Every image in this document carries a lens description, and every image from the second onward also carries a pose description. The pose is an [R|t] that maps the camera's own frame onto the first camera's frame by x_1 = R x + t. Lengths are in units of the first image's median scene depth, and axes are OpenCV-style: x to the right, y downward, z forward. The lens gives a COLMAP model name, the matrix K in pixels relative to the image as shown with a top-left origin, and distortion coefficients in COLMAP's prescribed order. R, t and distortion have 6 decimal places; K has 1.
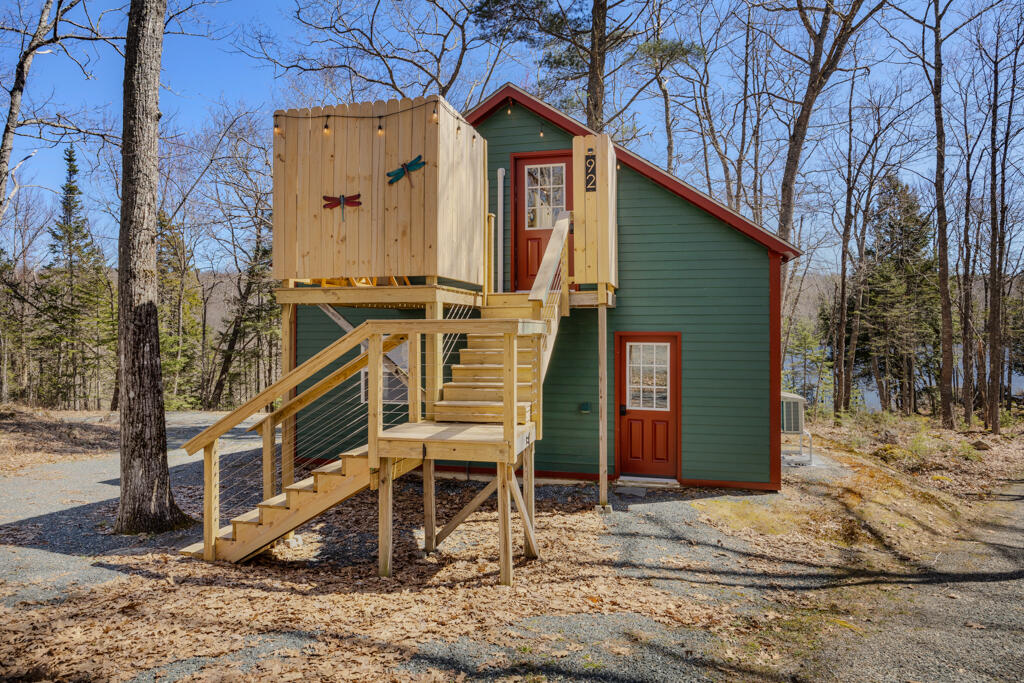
lens RADIAL K [[673.6, 0, 510.9], [0, 673.6, 337.4], [0, 0, 1]] dist [0.000143, 0.000120]
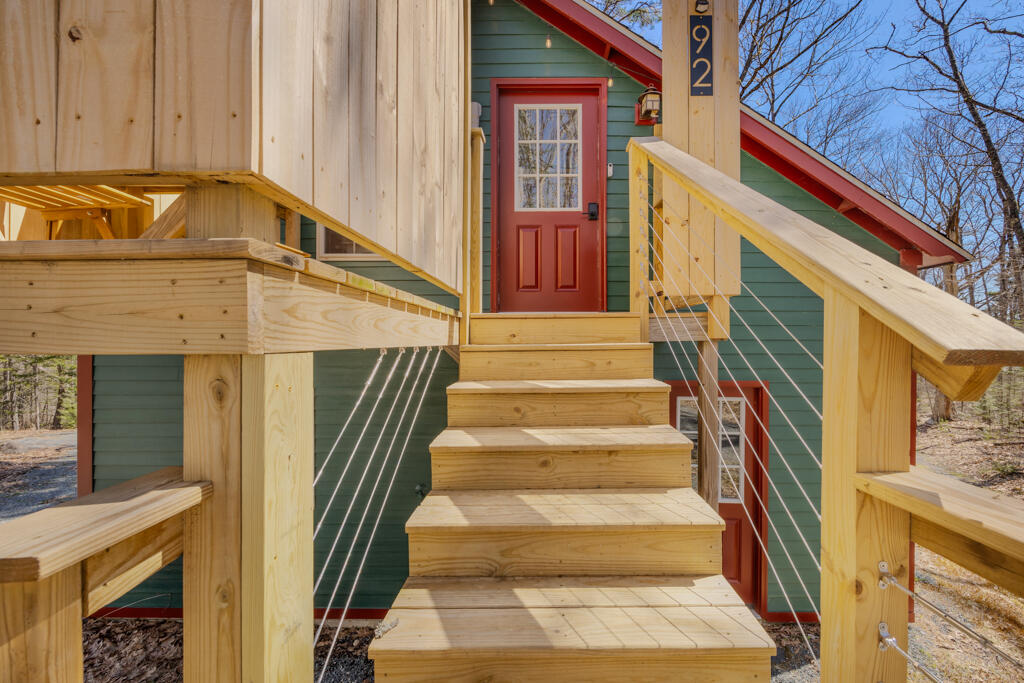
lens RADIAL K [[418.1, 0, 522.2], [0, 418.1, 341.3], [0, 0, 1]] dist [0.001744, 0.000035]
pose [[0.977076, 0.003628, 0.212861, -0.059821], [-0.000492, 0.999891, -0.014782, -0.045681], [-0.212892, 0.014338, 0.976971, 0.751757]]
